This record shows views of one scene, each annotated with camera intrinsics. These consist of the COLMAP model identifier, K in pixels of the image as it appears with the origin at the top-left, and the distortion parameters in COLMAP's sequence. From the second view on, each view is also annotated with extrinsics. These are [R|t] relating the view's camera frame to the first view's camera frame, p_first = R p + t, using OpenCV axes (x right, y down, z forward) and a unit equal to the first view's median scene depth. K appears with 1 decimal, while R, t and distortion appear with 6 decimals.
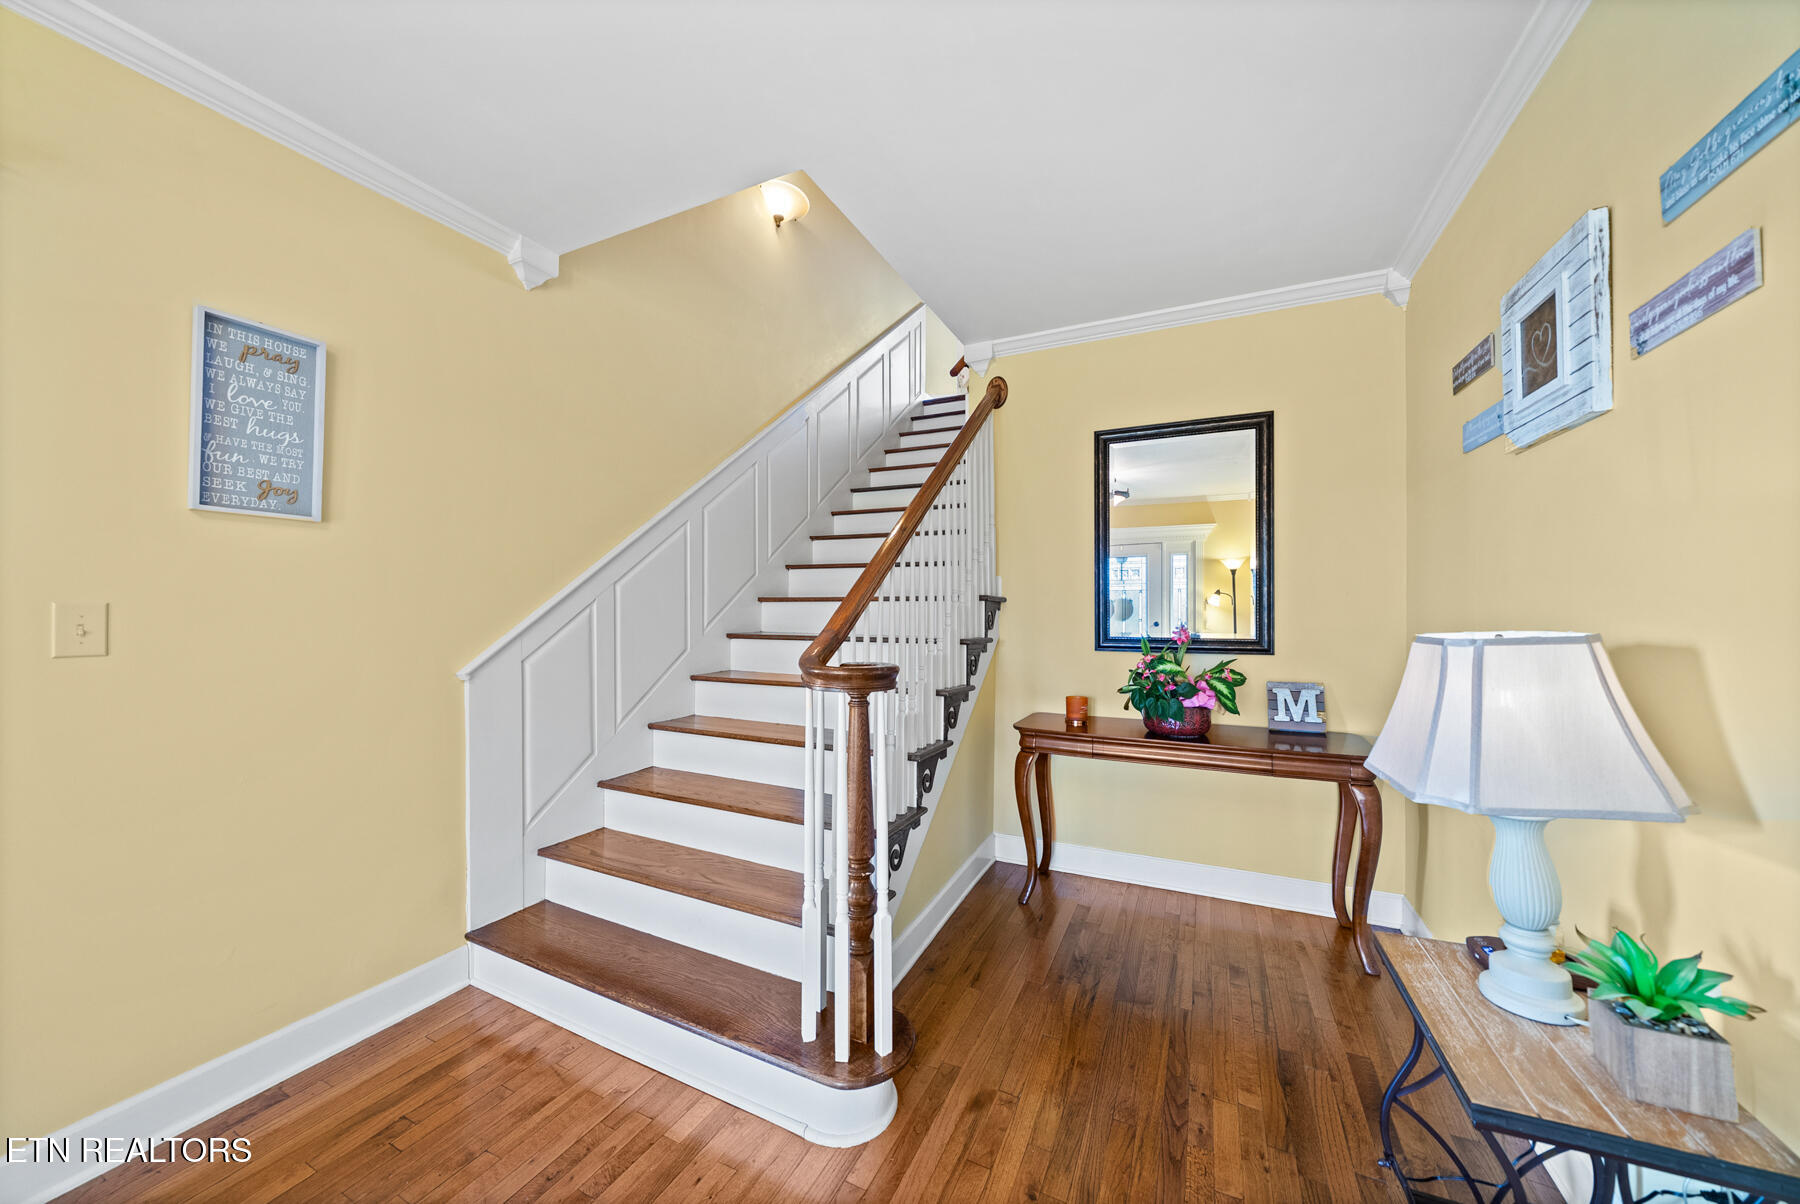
lens RADIAL K [[626.4, 0, 887.2], [0, 626.4, 603.2], [0, 0, 1]] dist [-0.003350, -0.000073]
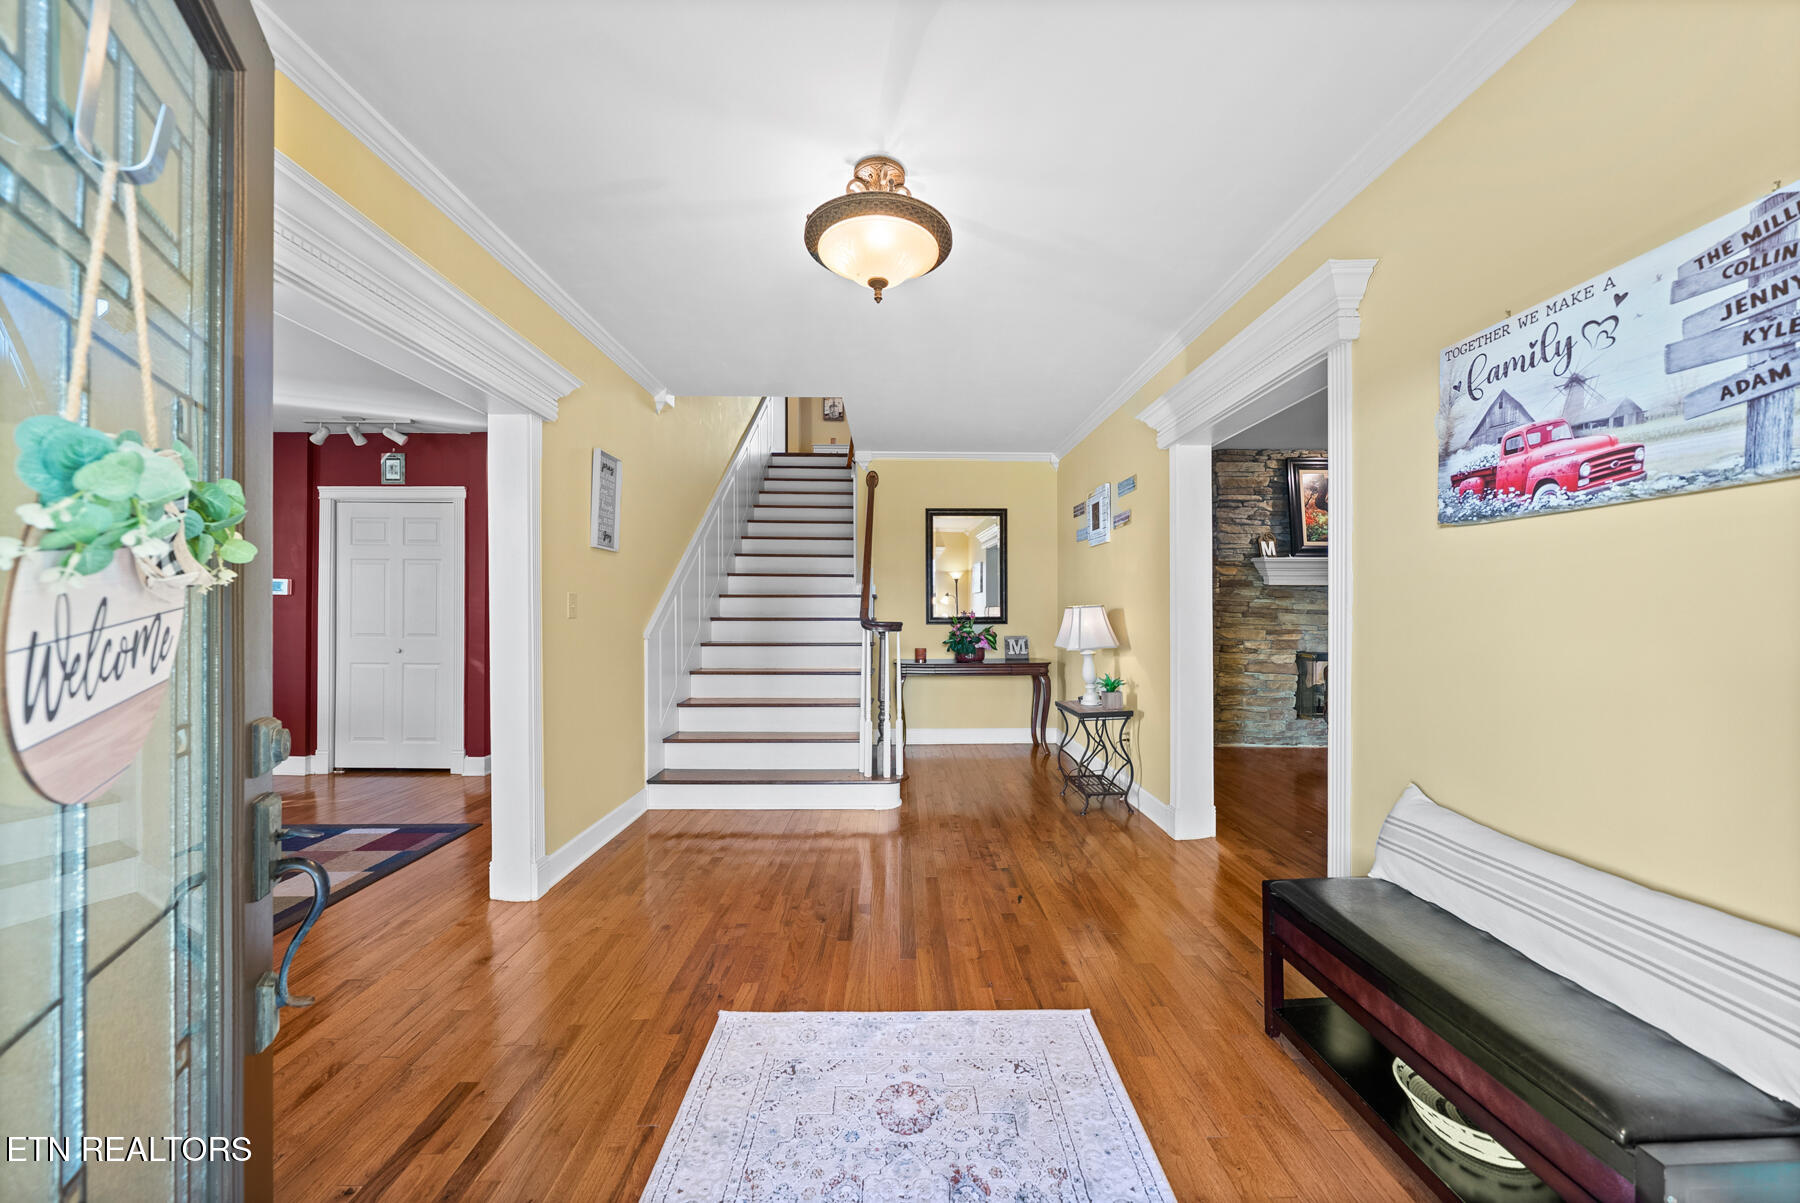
lens RADIAL K [[626.4, 0, 887.2], [0, 626.4, 602.7], [0, 0, 1]] dist [-0.003350, -0.000073]
pose [[0.897858, 0.006114, 0.440243, -0.700853], [-0.004136, 0.999977, -0.005453, 0.023798], [-0.440266, 0.003075, 0.897862, -0.747501]]
